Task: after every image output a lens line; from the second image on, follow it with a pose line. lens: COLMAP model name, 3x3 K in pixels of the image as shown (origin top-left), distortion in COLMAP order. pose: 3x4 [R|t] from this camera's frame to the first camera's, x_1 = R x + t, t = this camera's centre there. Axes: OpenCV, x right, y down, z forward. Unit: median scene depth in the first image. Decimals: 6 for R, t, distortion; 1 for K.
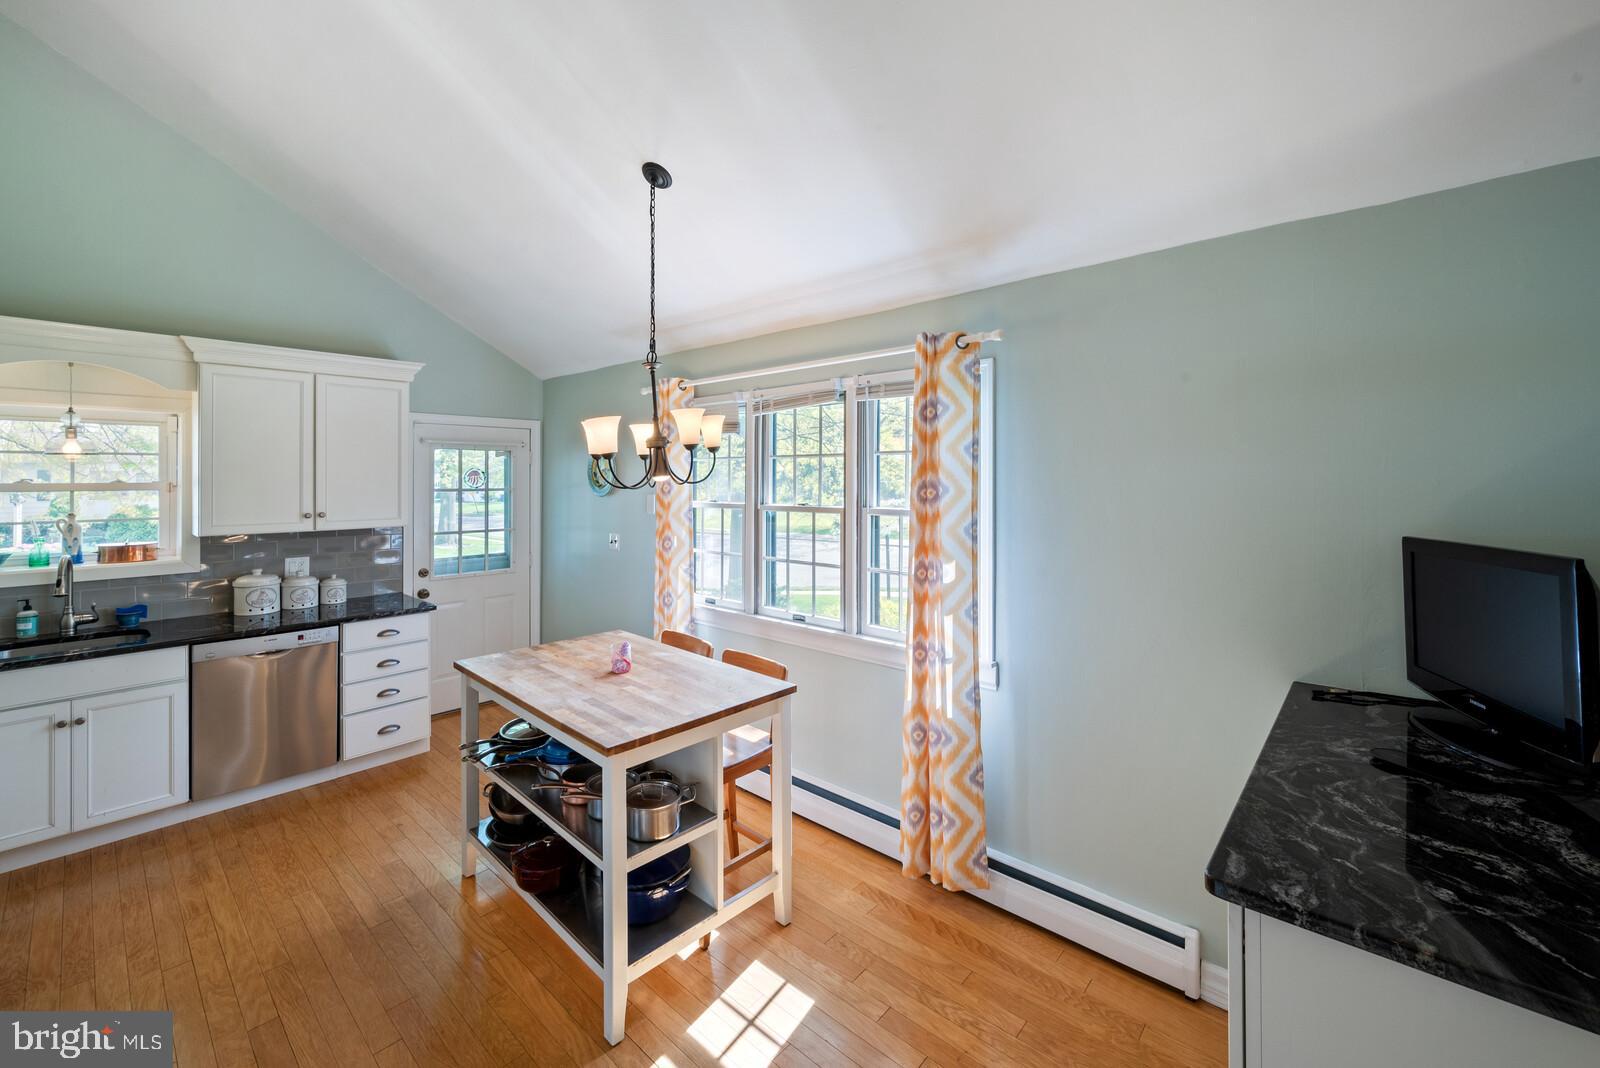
lens RADIAL K [[649.3, 0, 804.6], [0, 649.3, 474.7], [0, 0, 1]] dist [-0.001695, -0.000487]
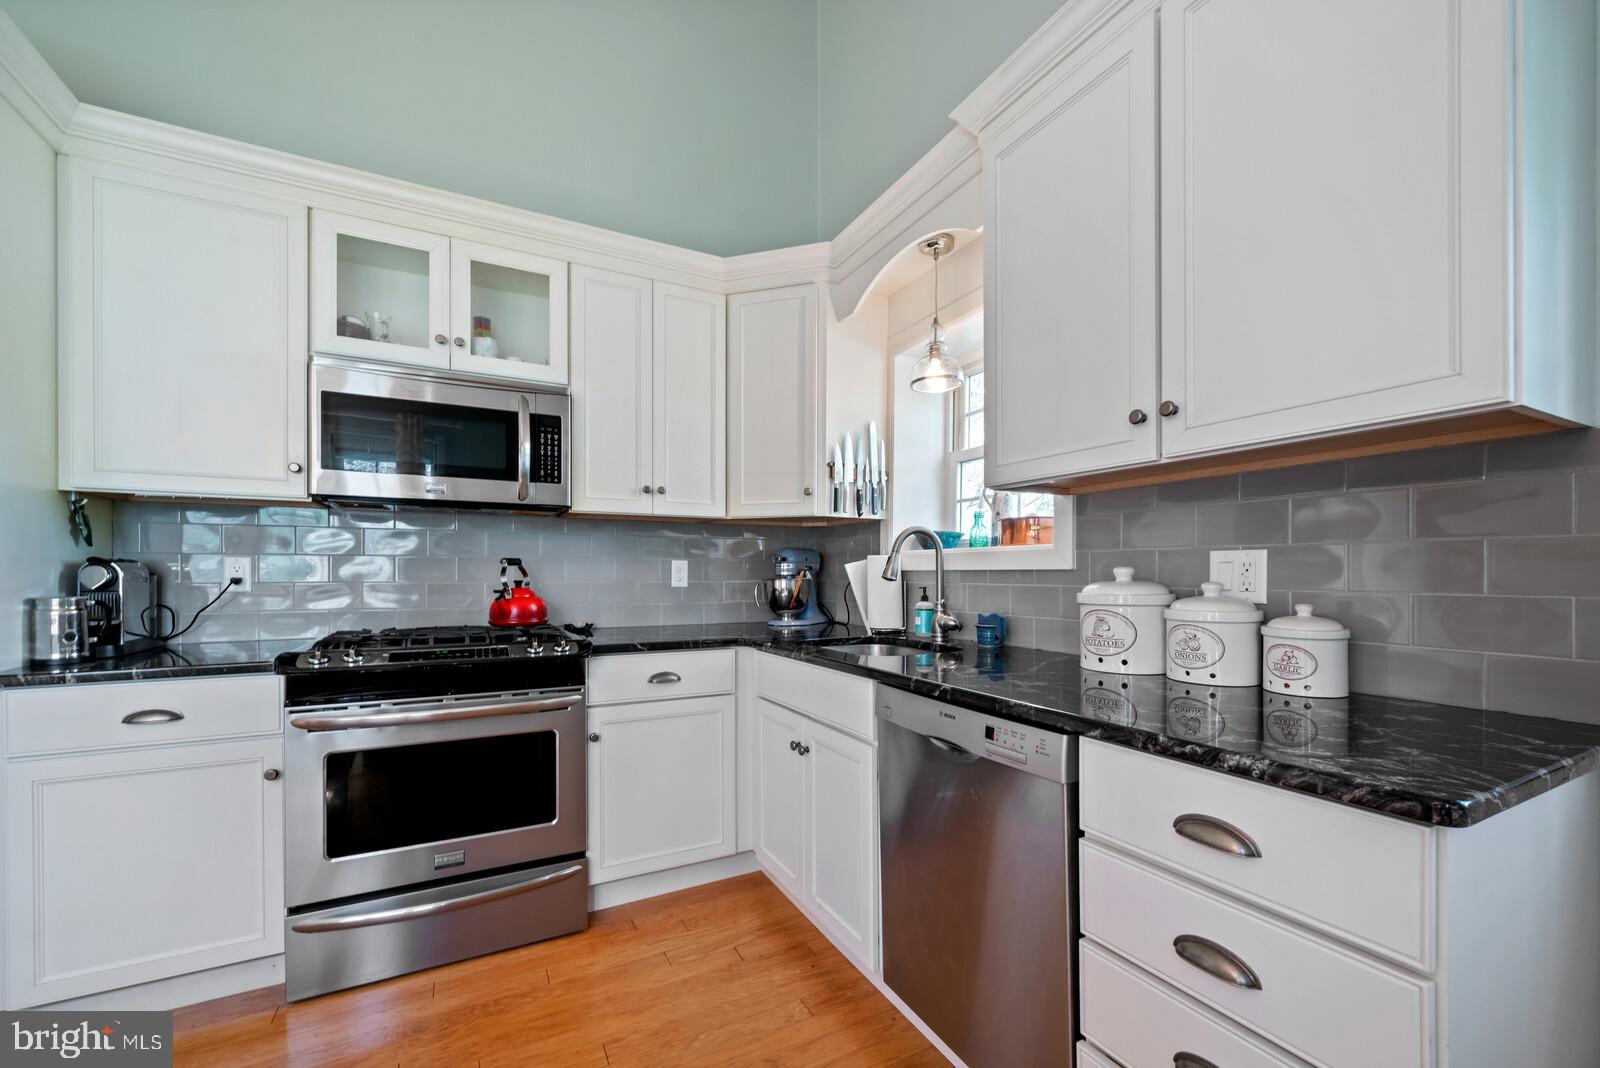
lens RADIAL K [[649.3, 0, 803.5], [0, 649.3, 577.4], [0, 0, 1]] dist [-0.001695, -0.000487]
pose [[-0.350200, 0.007530, -0.936645, -0.386904], [0.006251, 0.999964, 0.005702, 0.155850], [0.936654, -0.003858, -0.350235, 1.002812]]
